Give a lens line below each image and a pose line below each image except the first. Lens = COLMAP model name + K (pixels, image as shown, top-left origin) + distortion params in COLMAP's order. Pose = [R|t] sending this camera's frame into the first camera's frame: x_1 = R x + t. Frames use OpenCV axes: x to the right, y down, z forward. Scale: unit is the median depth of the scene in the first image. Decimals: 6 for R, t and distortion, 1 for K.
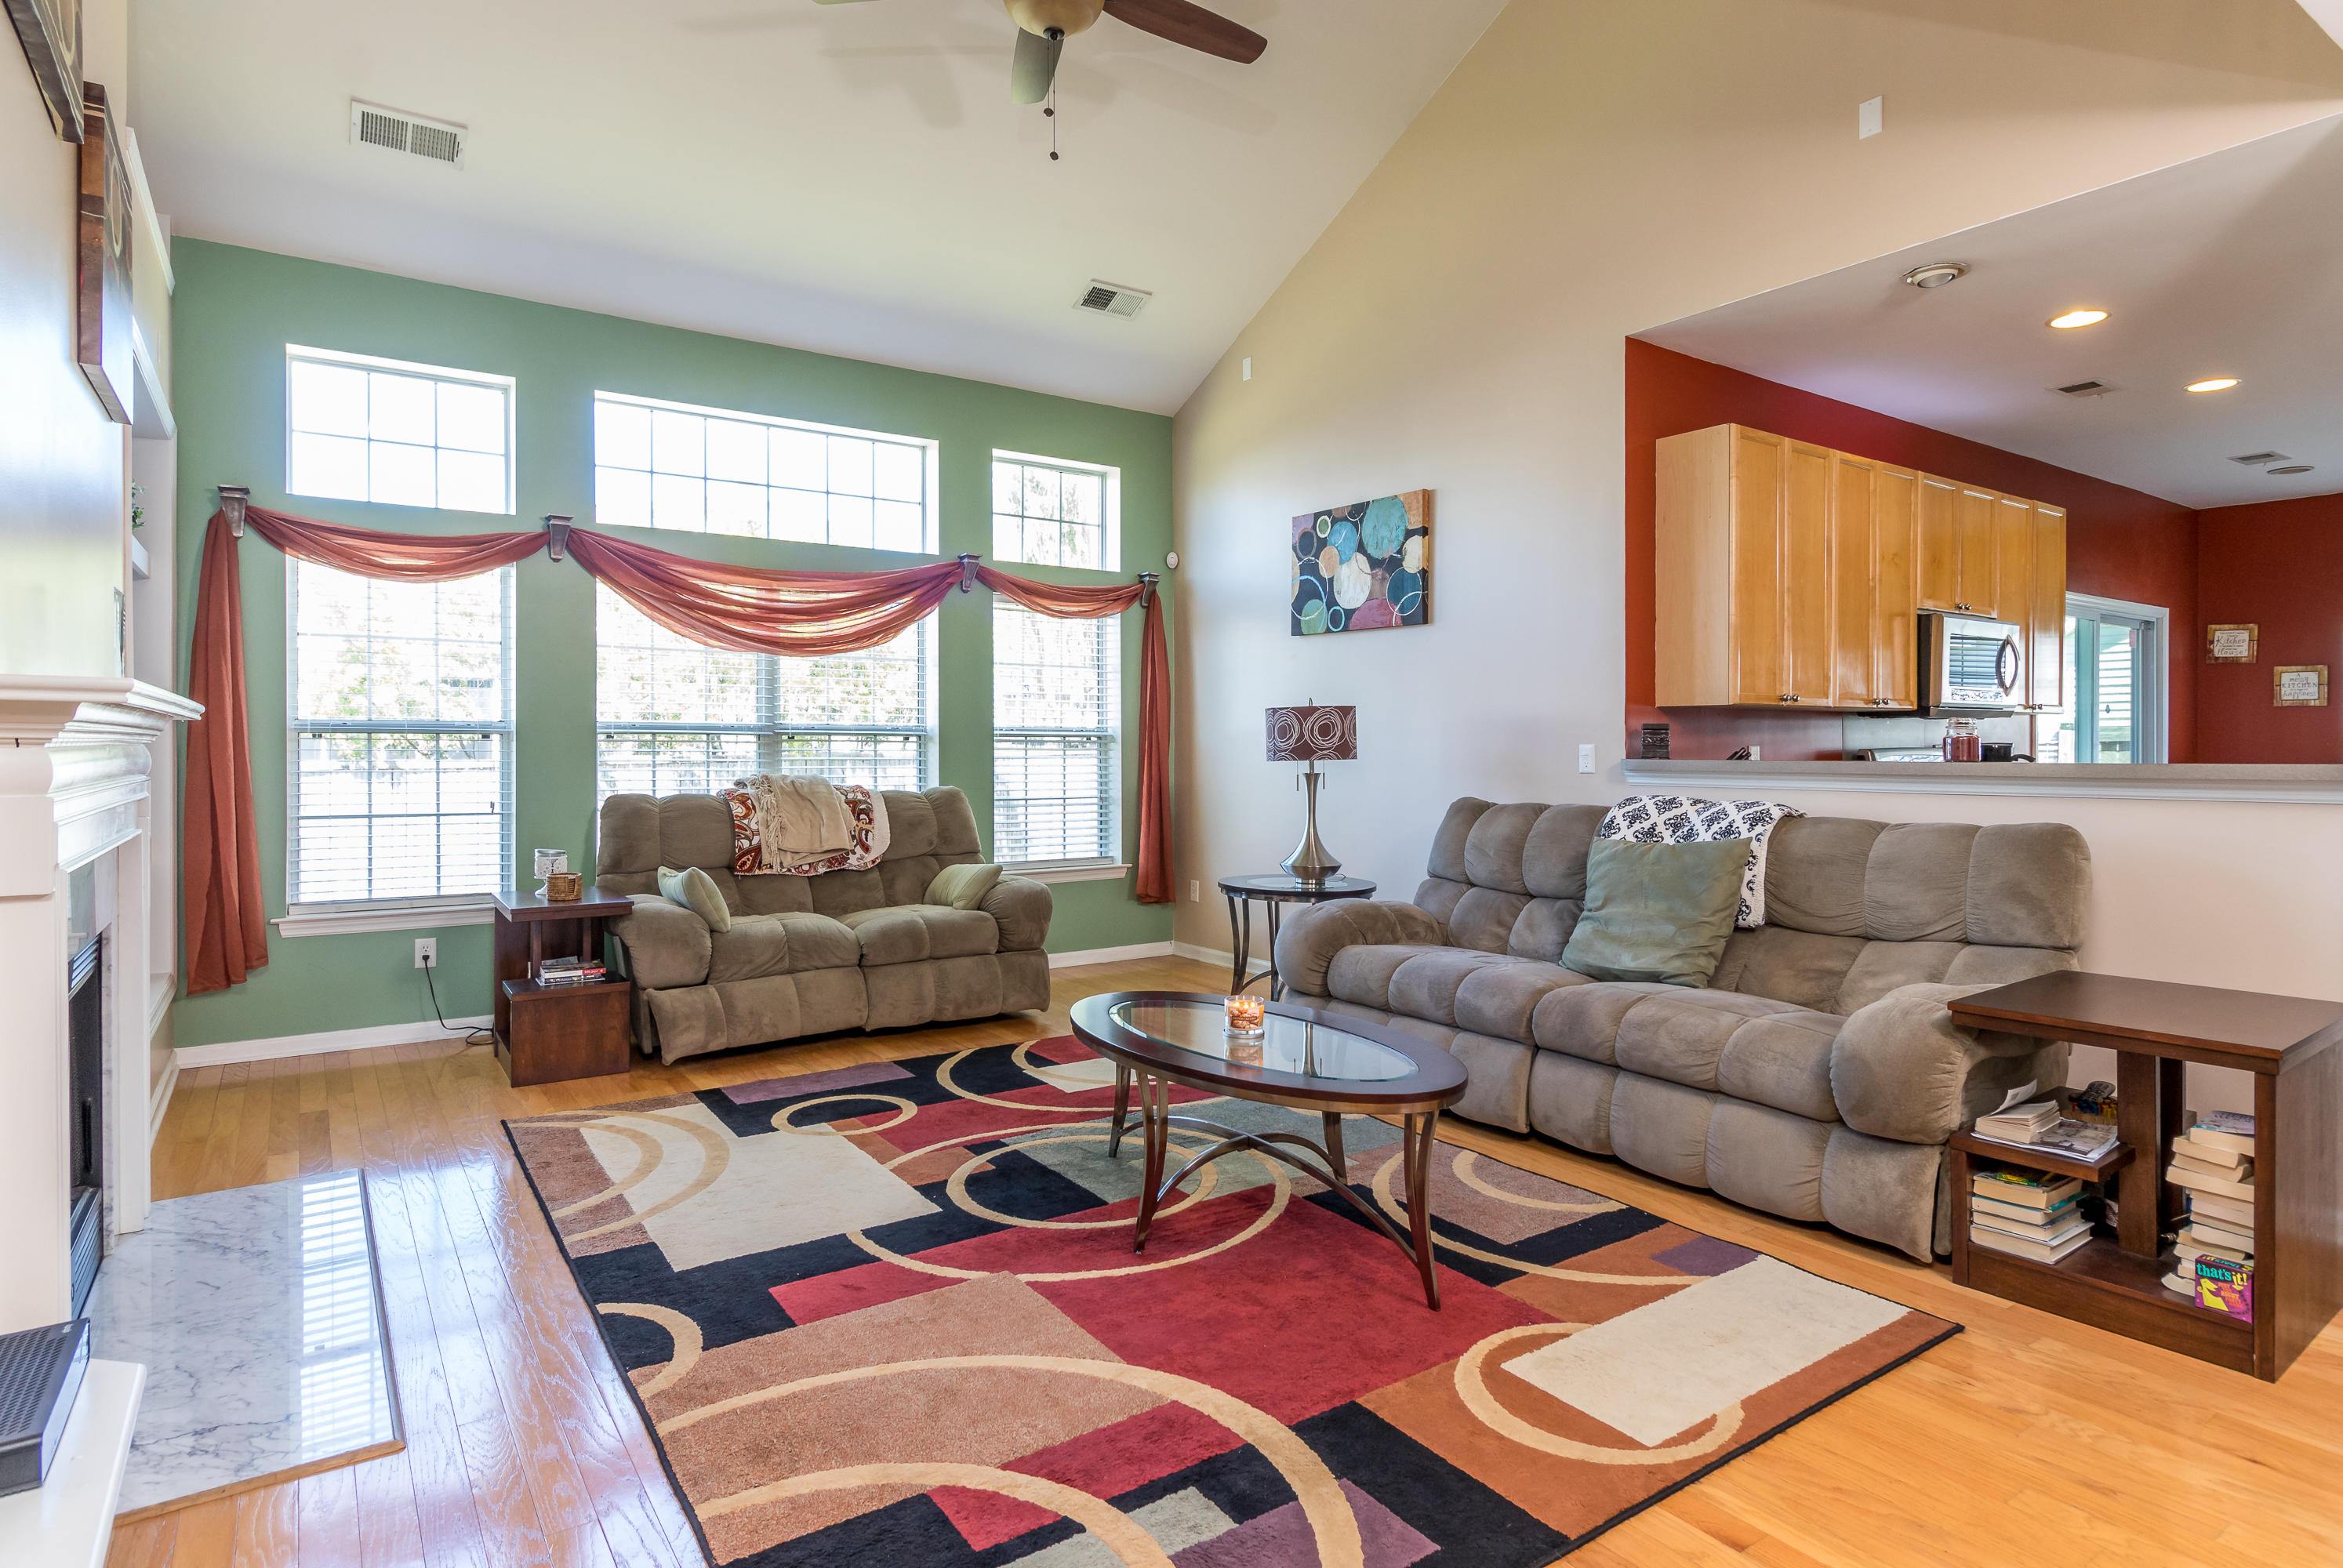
lens RADIAL K [[1252.8, 0, 1171.5], [0, 1252.8, 769.9], [0, 0, 1]] dist [-0.005474, -0.002416]
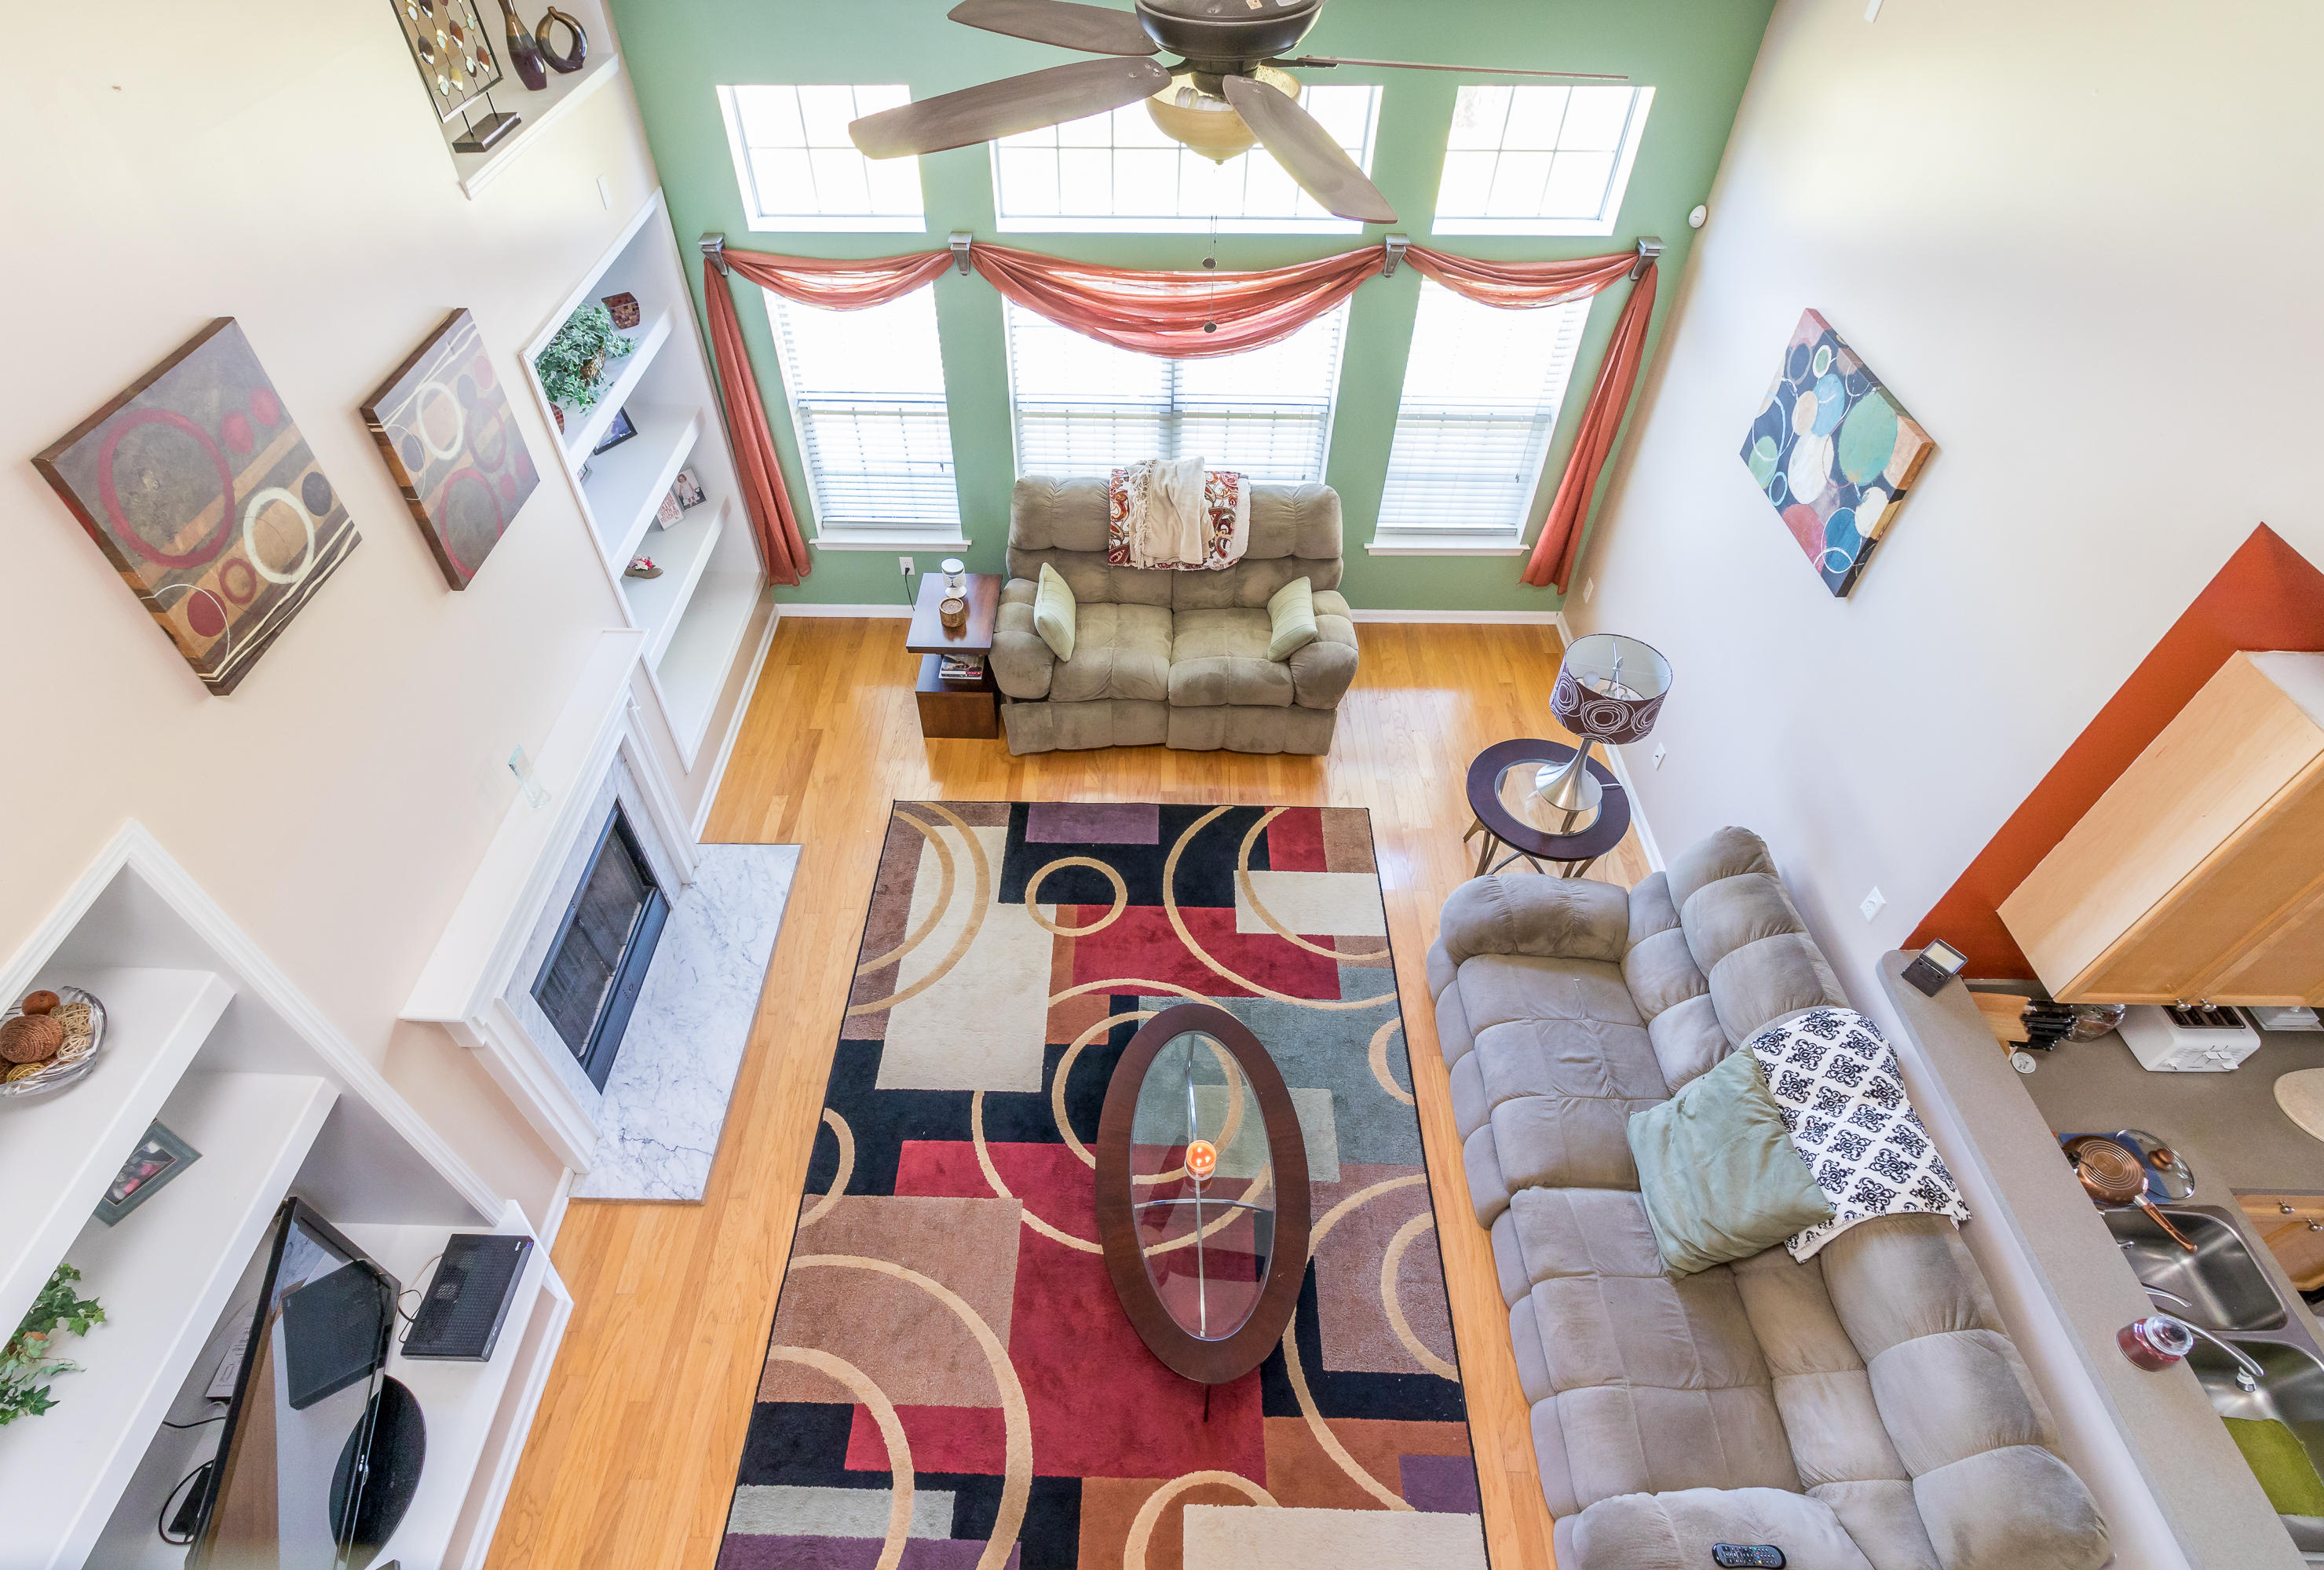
lens RADIAL K [[1130.1, 0, 1127.2], [0, 1130.1, 710.3], [0, 0, 1]] dist [-0.002386, 0.000947]
pose [[0.807894, 0.414840, -0.418587, 0.252646], [-0.004120, 0.714237, 0.699892, -0.831198], [0.589313, -0.563714, 0.578737, 0.452427]]
